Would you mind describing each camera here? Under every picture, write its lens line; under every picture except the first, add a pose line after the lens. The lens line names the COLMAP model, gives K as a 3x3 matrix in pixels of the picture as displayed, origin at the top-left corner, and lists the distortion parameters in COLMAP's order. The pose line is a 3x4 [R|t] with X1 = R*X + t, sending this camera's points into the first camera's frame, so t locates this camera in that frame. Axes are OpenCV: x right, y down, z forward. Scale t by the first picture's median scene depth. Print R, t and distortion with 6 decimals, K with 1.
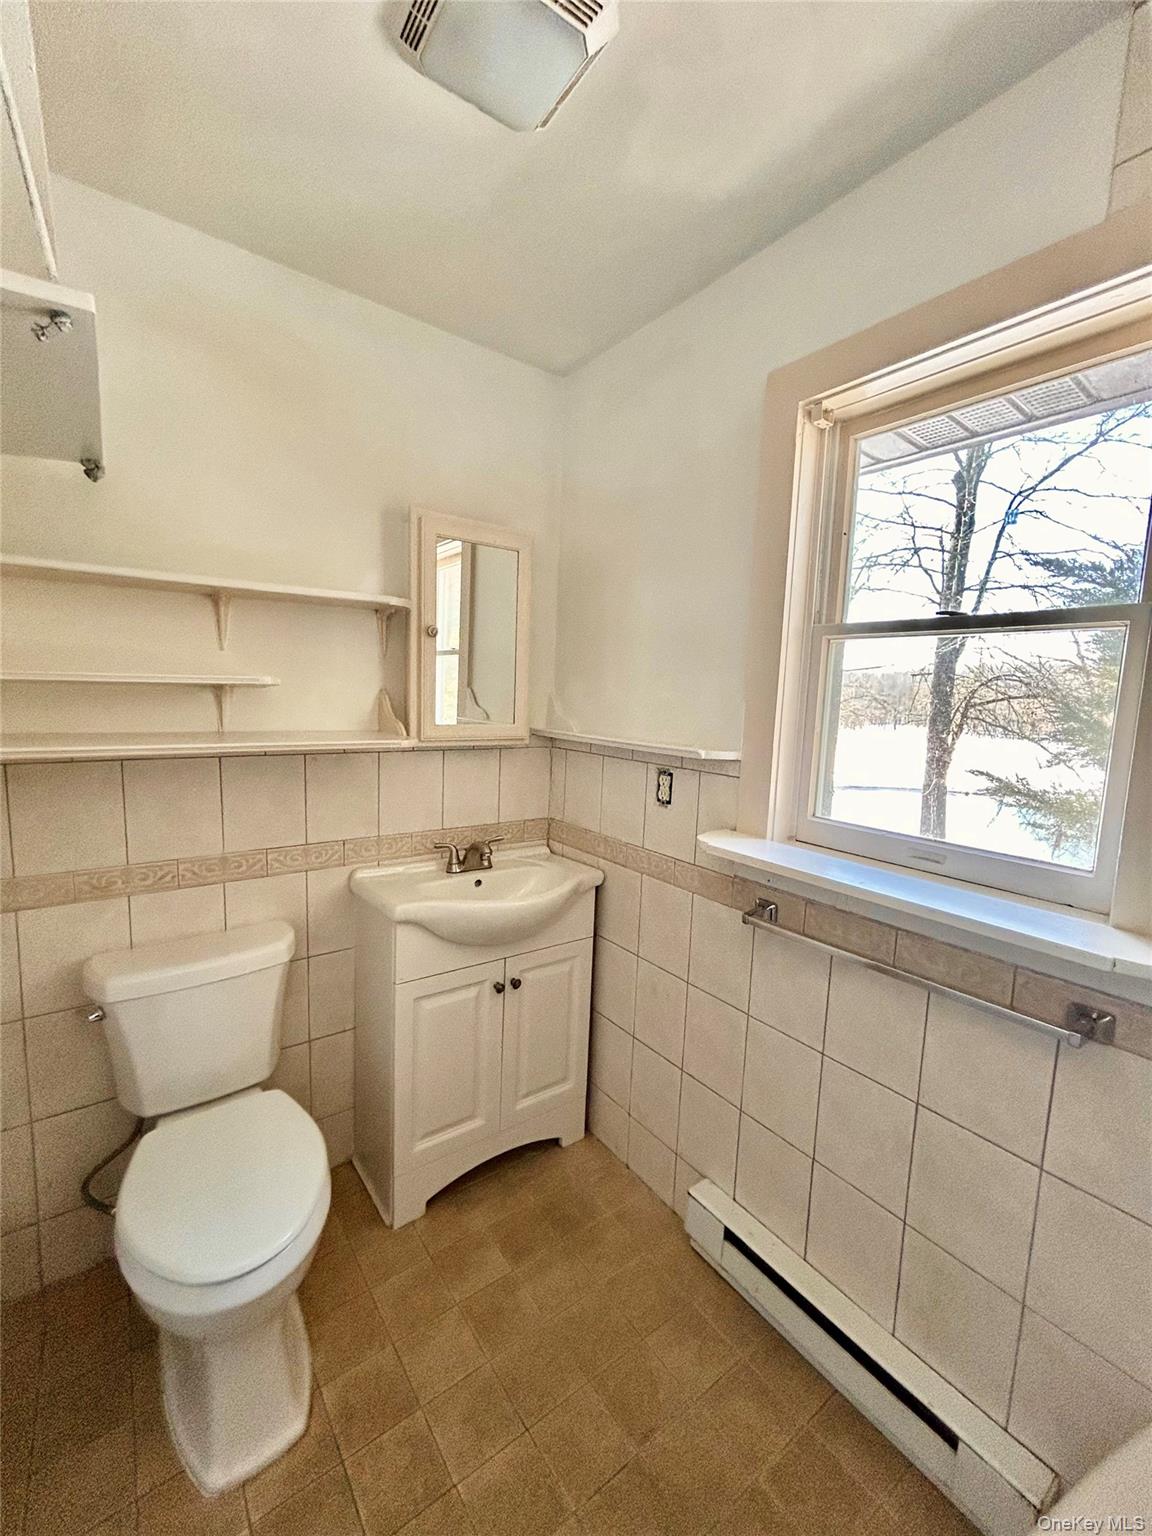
lens RADIAL K [[630.2, 0, 576.2], [0, 630.2, 764.7], [0, 0, 1]] dist [-0.000761, -0.000183]
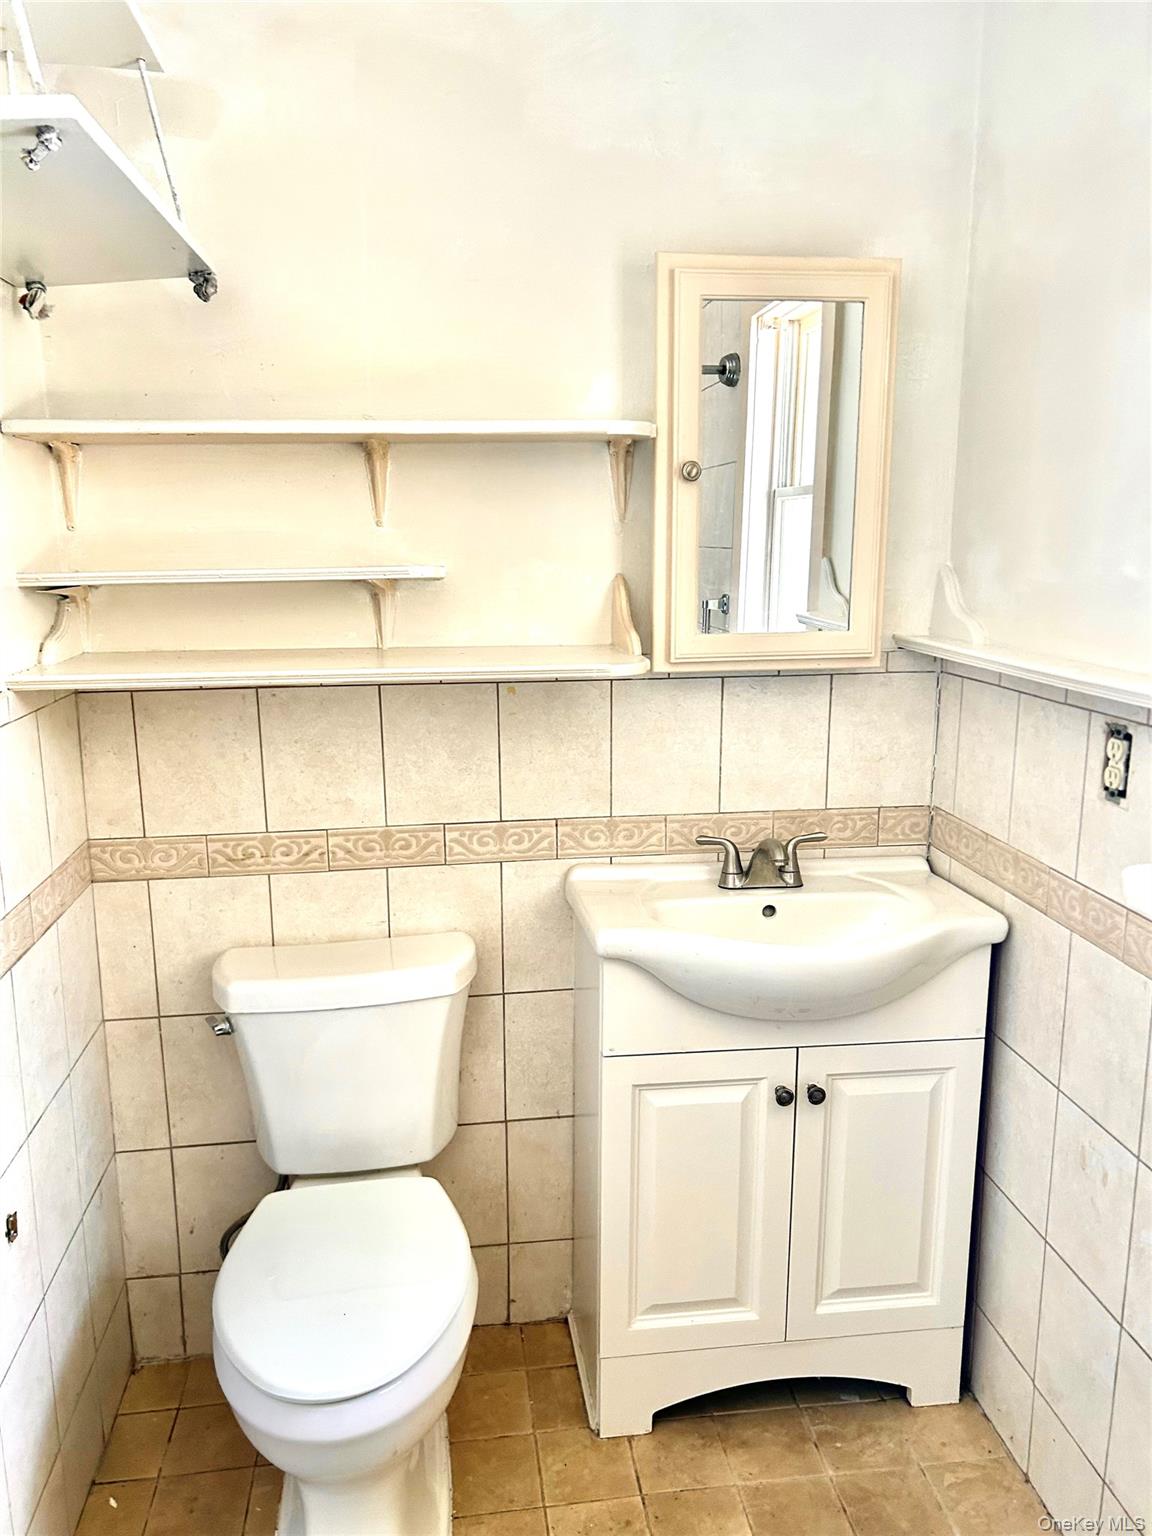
lens RADIAL K [[1150.8, 0, 576.0], [0, 1150.8, 768.0], [0, 0, 1]] dist [0.086612, -0.116421]
pose [[0.876696, 0.055035, -0.477886, 0.199172], [-0.018739, 0.996587, 0.080394, -0.024920], [0.480680, -0.061526, 0.874735, 0.003641]]
